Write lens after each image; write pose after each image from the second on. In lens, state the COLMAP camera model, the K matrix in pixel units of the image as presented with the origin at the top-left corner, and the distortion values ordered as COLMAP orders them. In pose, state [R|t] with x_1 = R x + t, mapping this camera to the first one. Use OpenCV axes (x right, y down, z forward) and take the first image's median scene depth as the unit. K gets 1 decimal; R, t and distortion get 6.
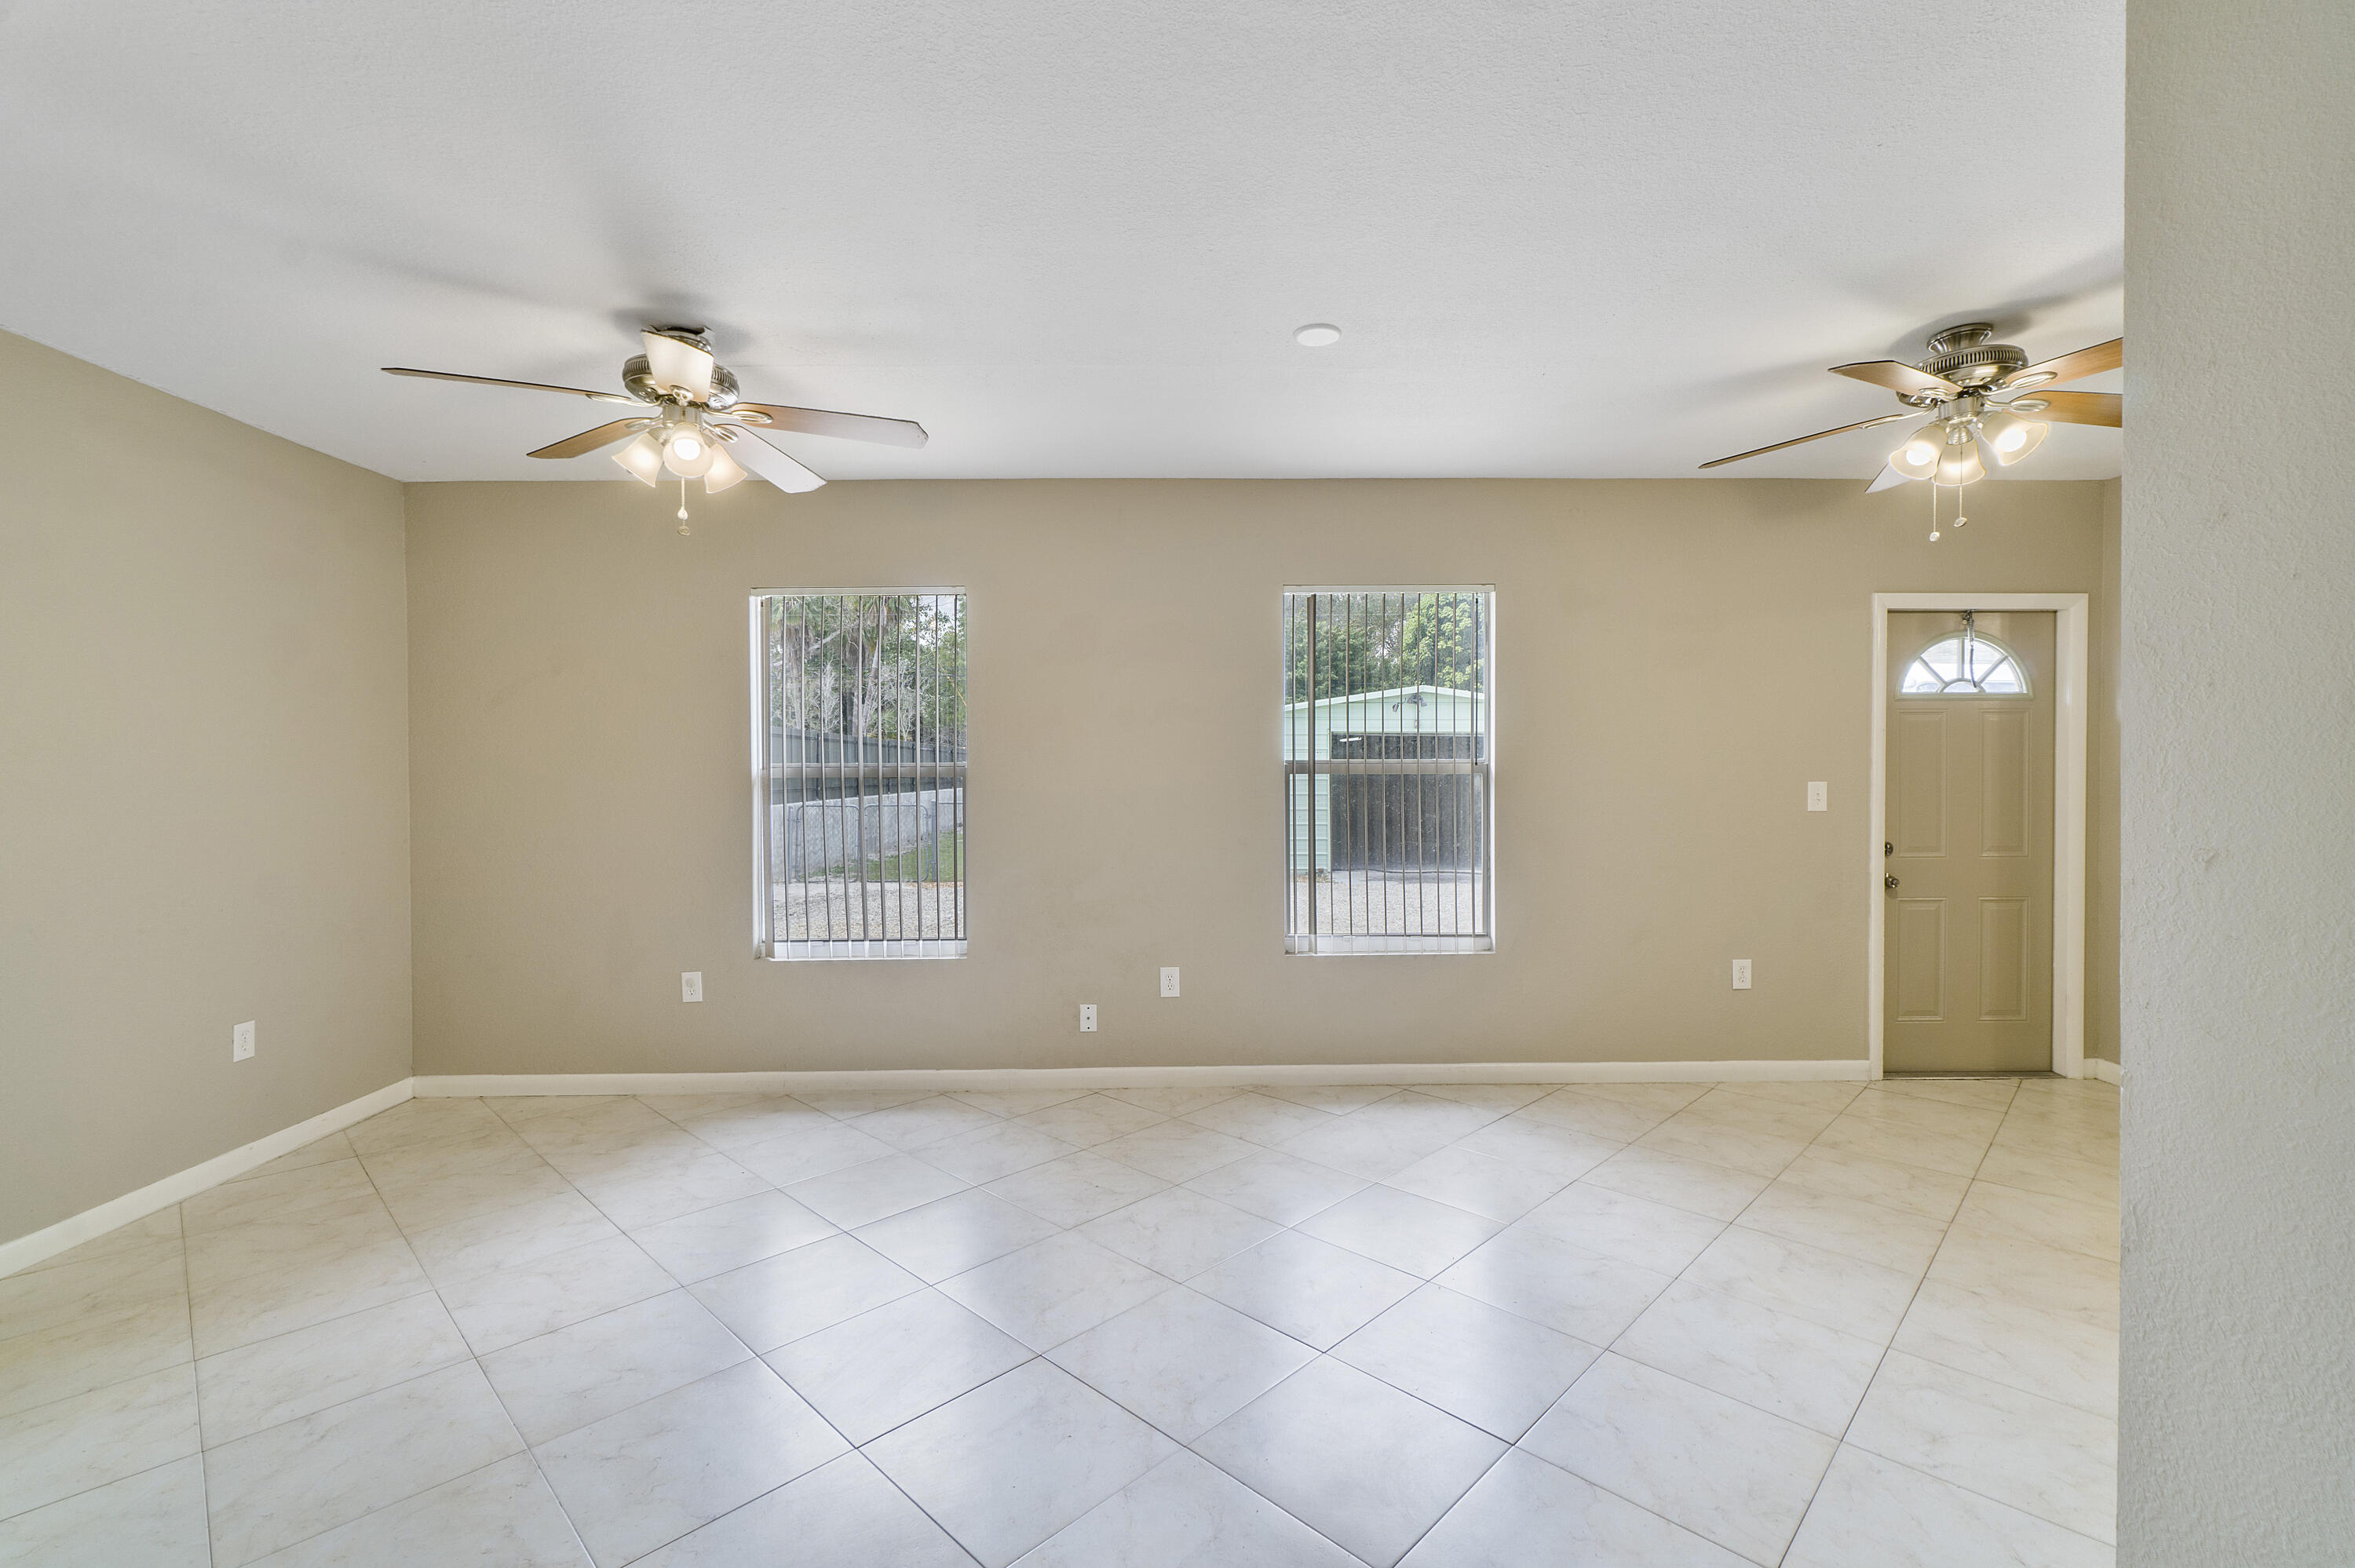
lens RADIAL K [[1017.6, 0, 1172.9], [0, 1017.6, 776.9], [0, 0, 1]] dist [-0.002284, 0.000616]
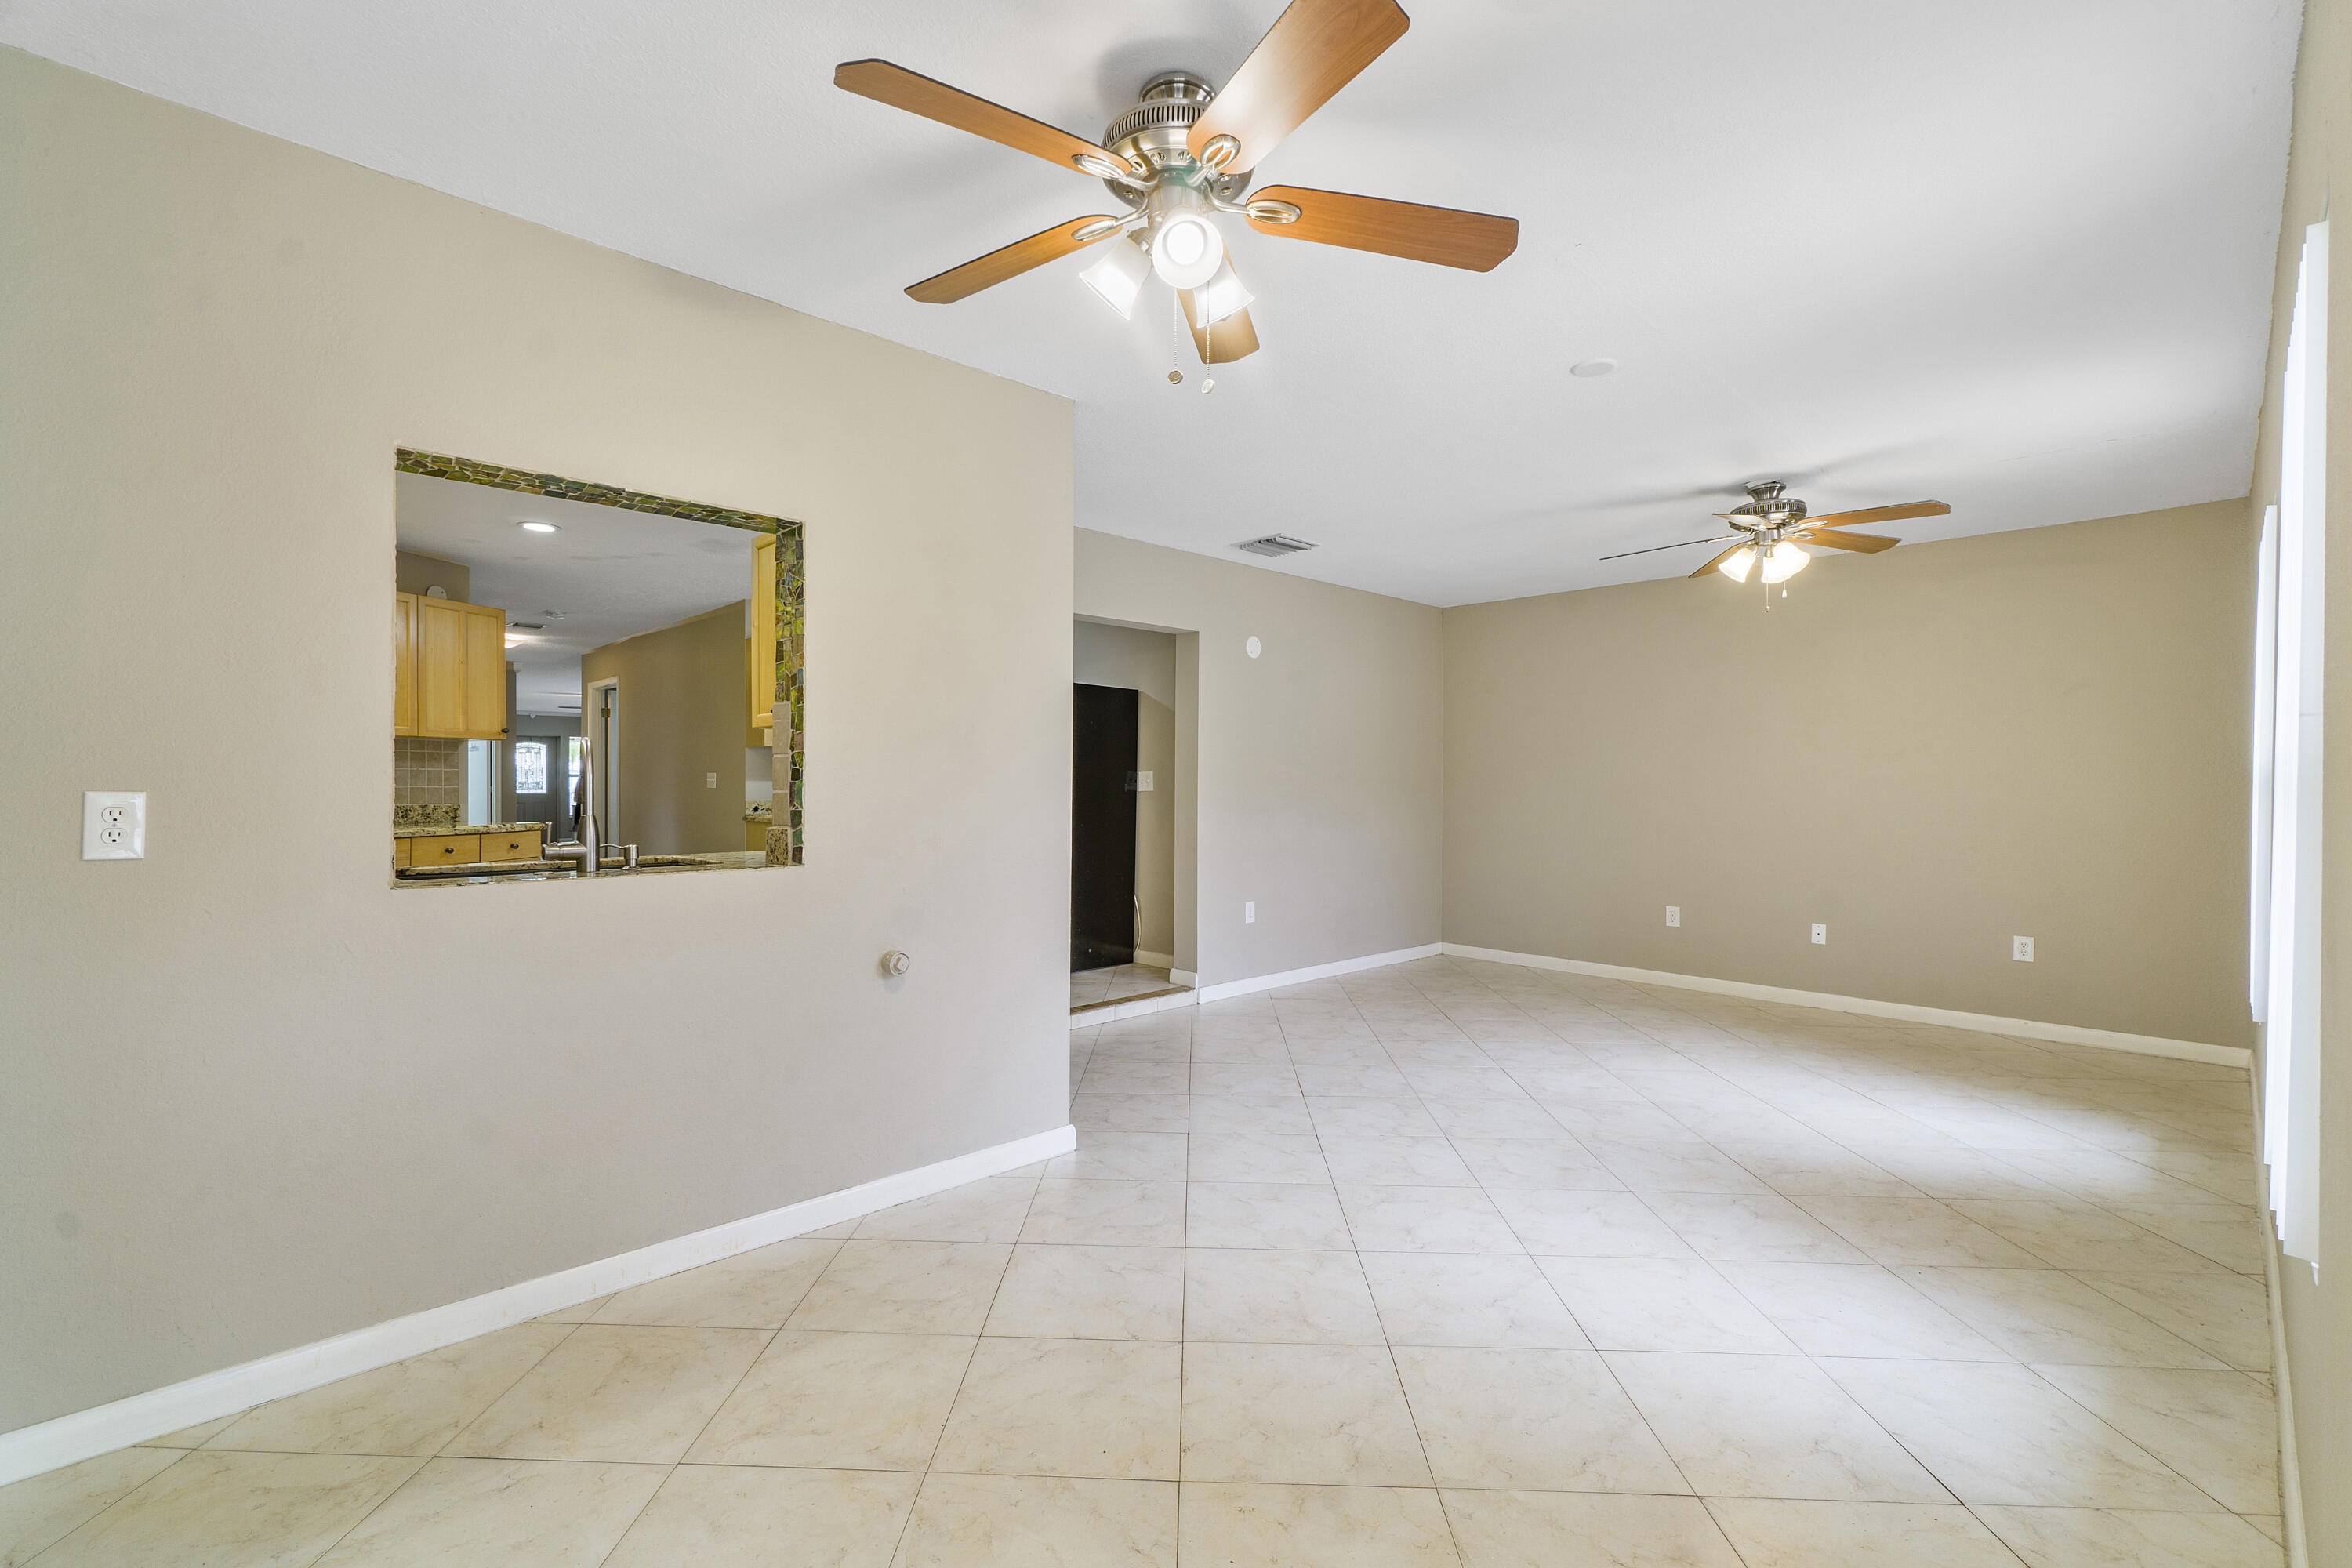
lens RADIAL K [[1016.5, 0, 1155.8], [0, 1016.5, 787.3], [0, 0, 1]] dist [-0.002284, 0.000616]
pose [[-0.737494, 0.005043, -0.675335, 0.896137], [-0.004738, 0.999909, 0.012640, 0.008795], [0.675338, 0.012522, -0.737402, 1.082992]]
